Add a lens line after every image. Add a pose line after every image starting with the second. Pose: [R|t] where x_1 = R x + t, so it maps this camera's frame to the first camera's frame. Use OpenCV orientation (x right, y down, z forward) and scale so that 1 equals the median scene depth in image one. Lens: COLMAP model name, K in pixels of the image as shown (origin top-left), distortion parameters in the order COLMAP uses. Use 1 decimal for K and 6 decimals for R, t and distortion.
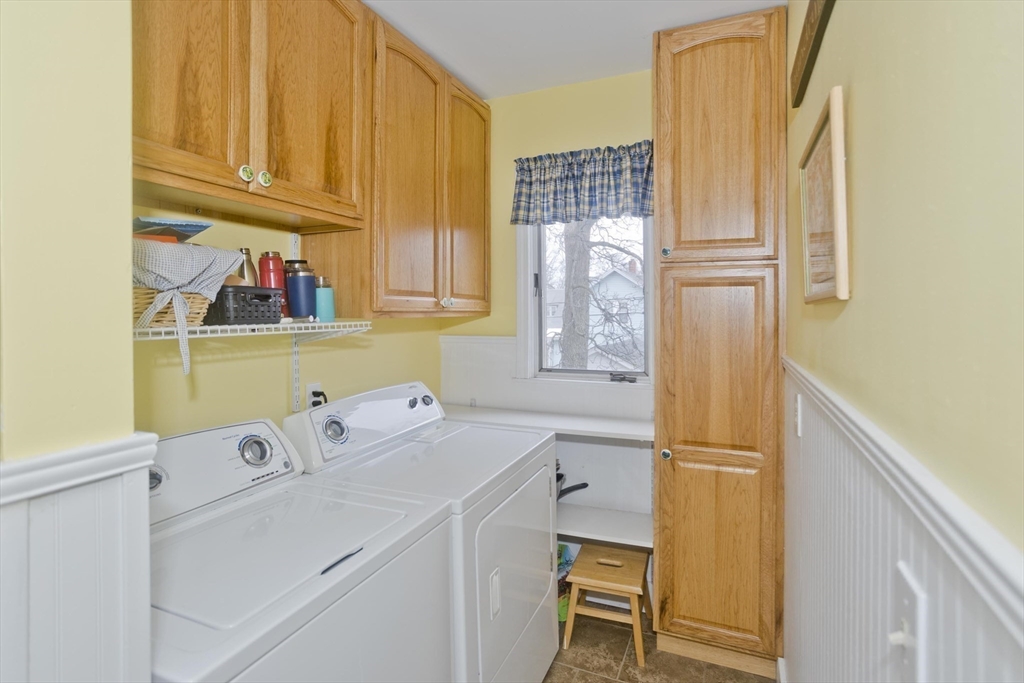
lens RADIAL K [[495.0, 0, 530.2], [0, 495.0, 306.0], [0, 0, 1]] dist [-0.050552, 0.030055]
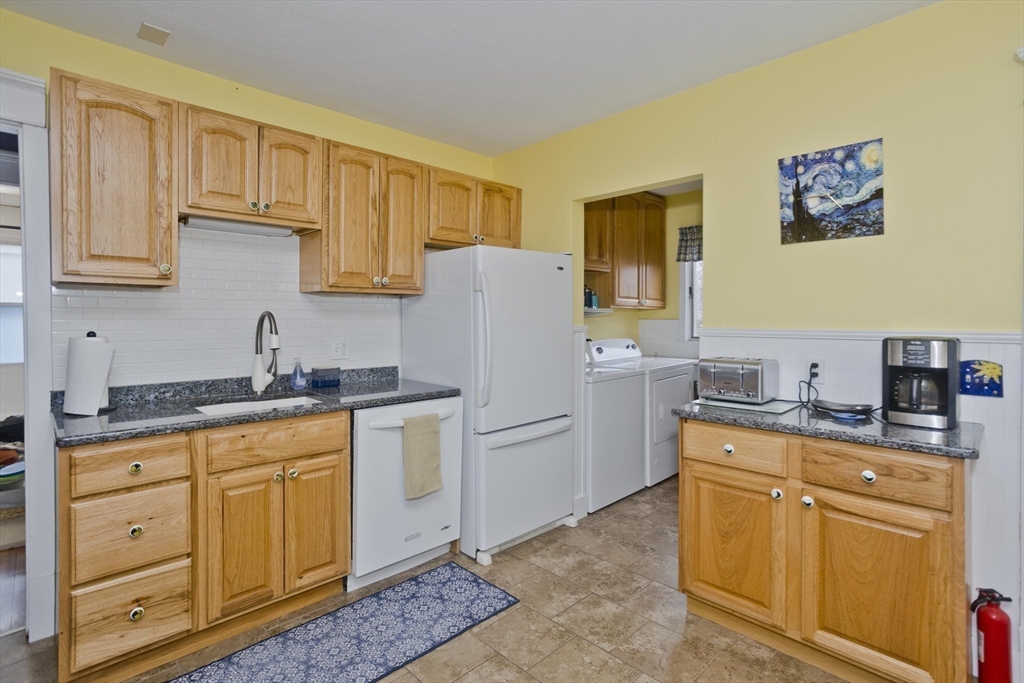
lens RADIAL K [[503.0, 0, 516.0], [0, 503.0, 329.2], [0, 0, 1]] dist [-0.049895, 0.031109]
pose [[0.919714, 0.013954, -0.392340, 0.159661], [0.000048, 0.999364, 0.035656, 0.030569], [0.392588, -0.032813, 0.919129, -1.090160]]
